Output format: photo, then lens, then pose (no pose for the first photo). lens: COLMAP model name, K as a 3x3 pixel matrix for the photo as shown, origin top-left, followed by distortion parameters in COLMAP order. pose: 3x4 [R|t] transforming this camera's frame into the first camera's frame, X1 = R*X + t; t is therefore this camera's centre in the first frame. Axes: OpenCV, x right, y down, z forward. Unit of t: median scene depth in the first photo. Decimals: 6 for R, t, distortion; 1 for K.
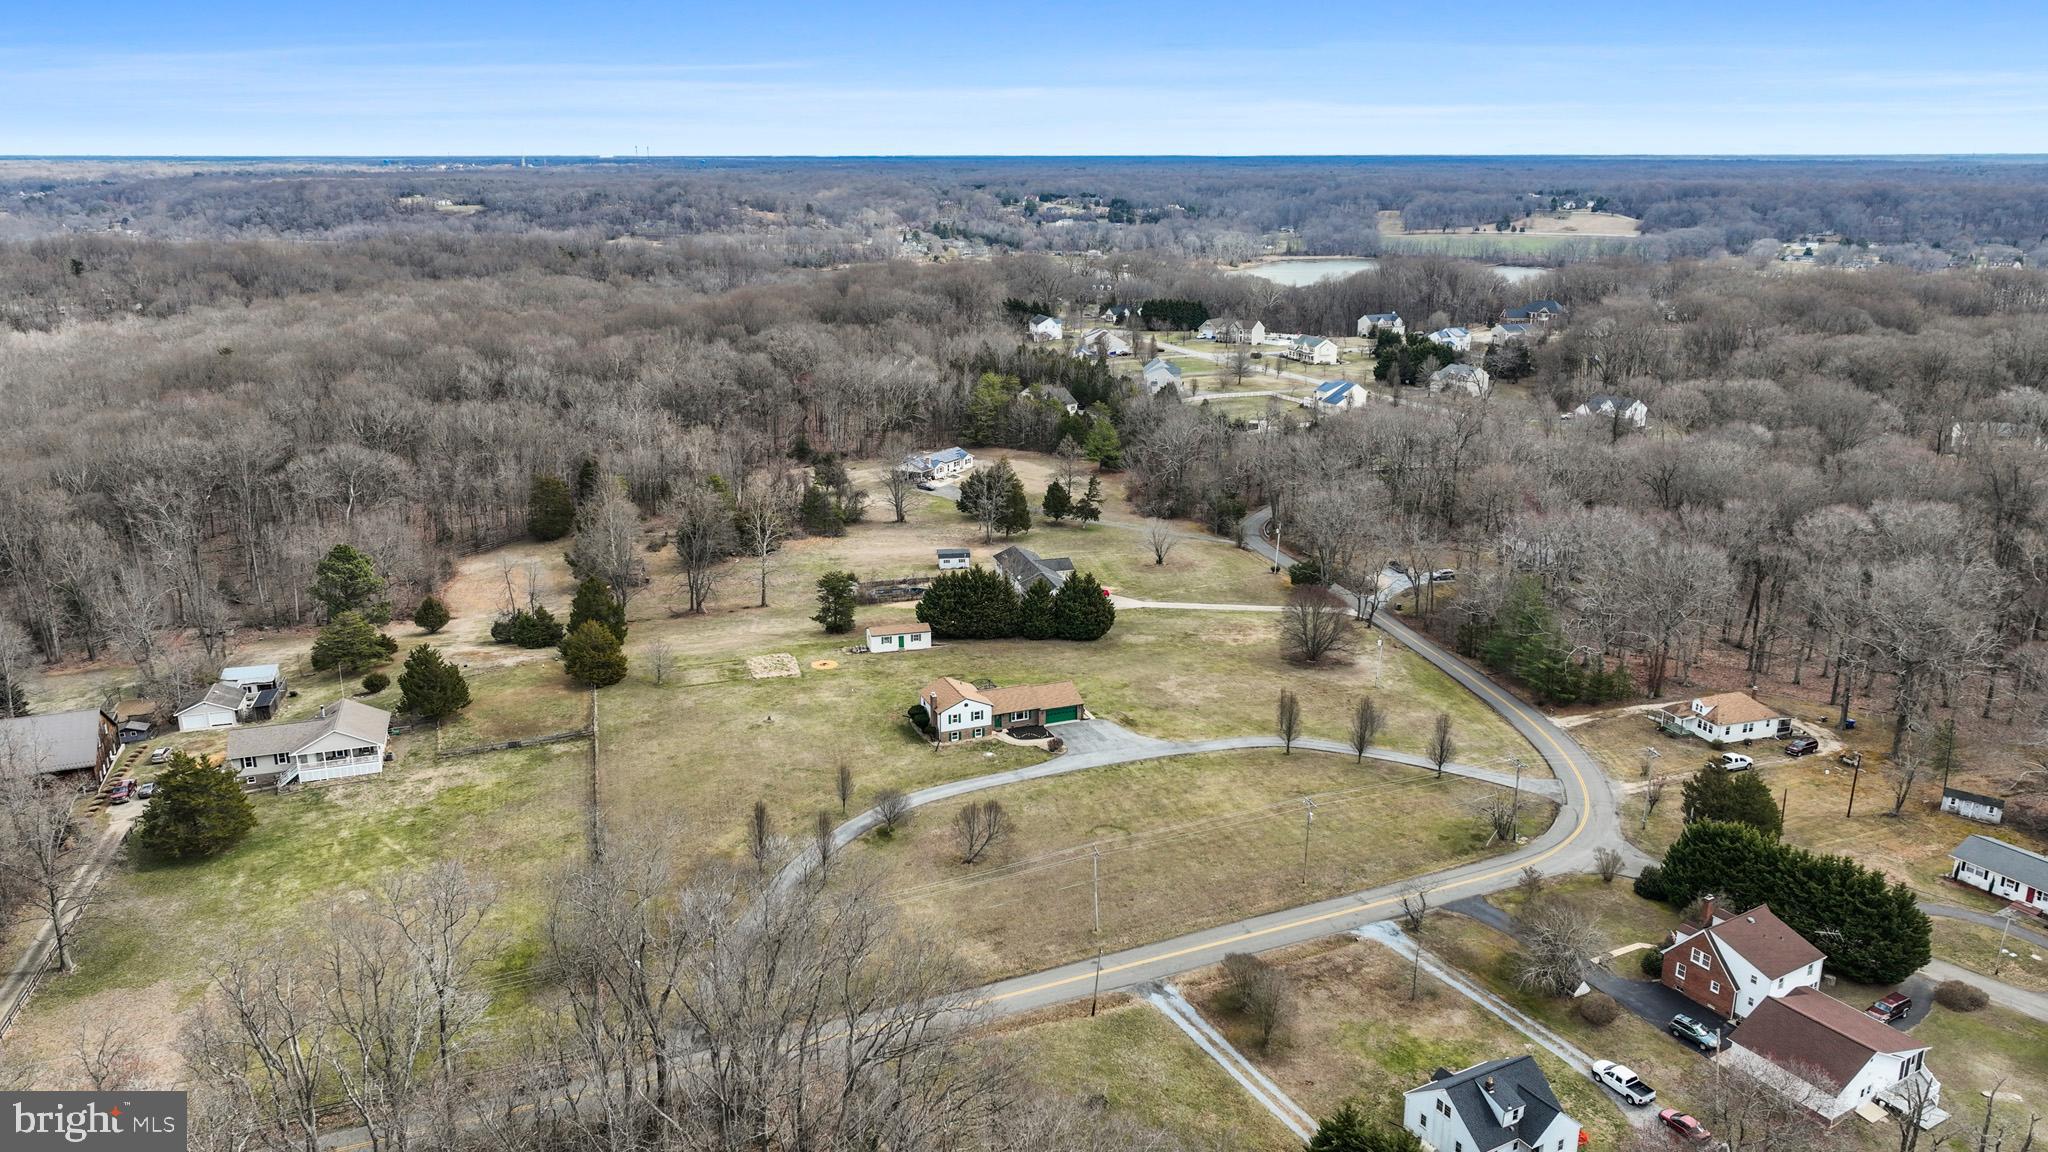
lens RADIAL K [[1459.0, 0, 1024.0], [0, 1459.0, 576.0], [0, 0, 1]] dist [0.007321, -0.003351]
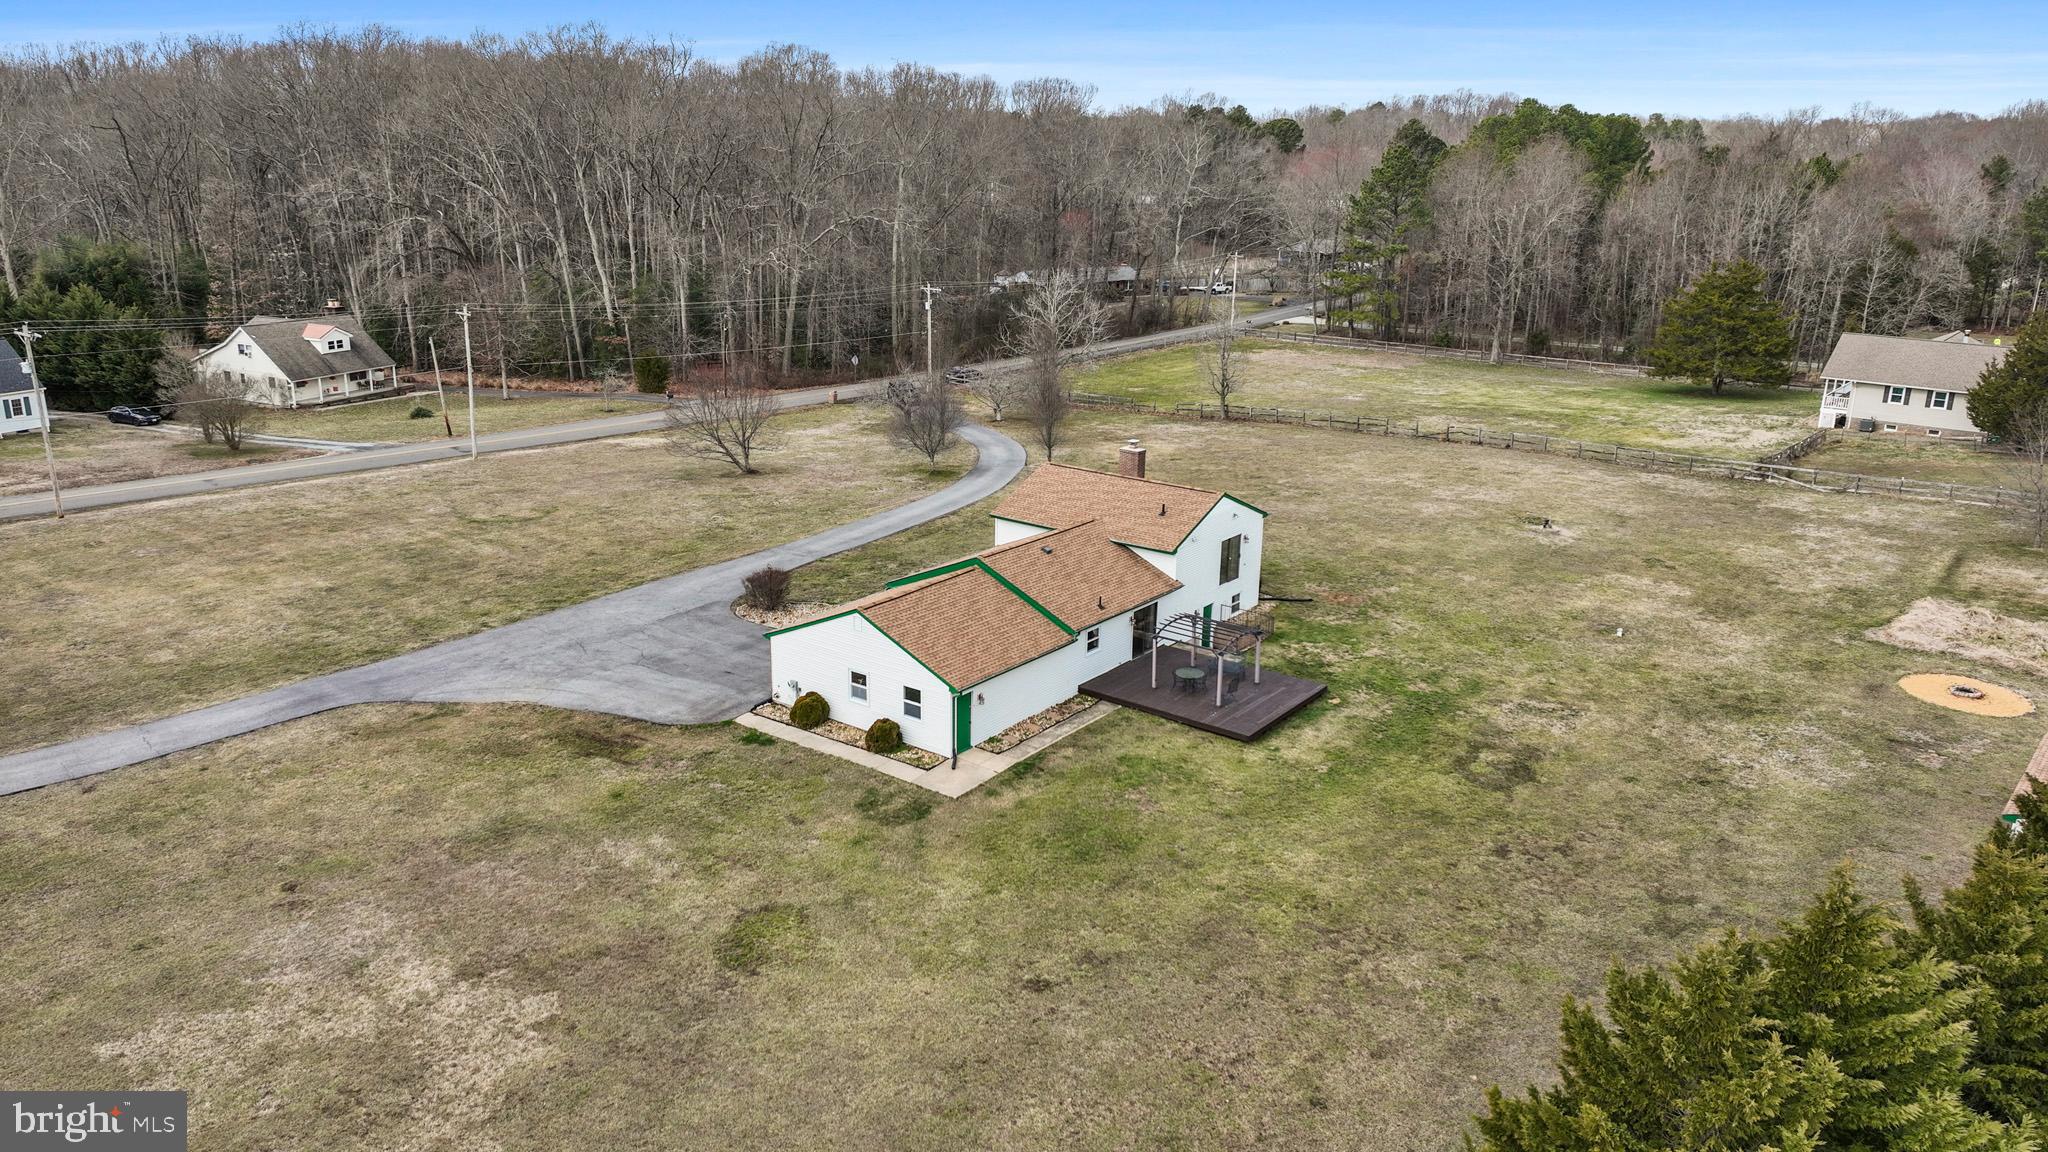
lens RADIAL K [[1459.0, 0, 1024.0], [0, 1459.0, 576.0], [0, 0, 1]] dist [0.007321, -0.003351]
pose [[-0.851415, 0.144199, -0.504281, 0.115502], [-0.161380, 0.842798, 0.513467, -0.054933], [0.499049, 0.518554, -0.694300, 1.051057]]
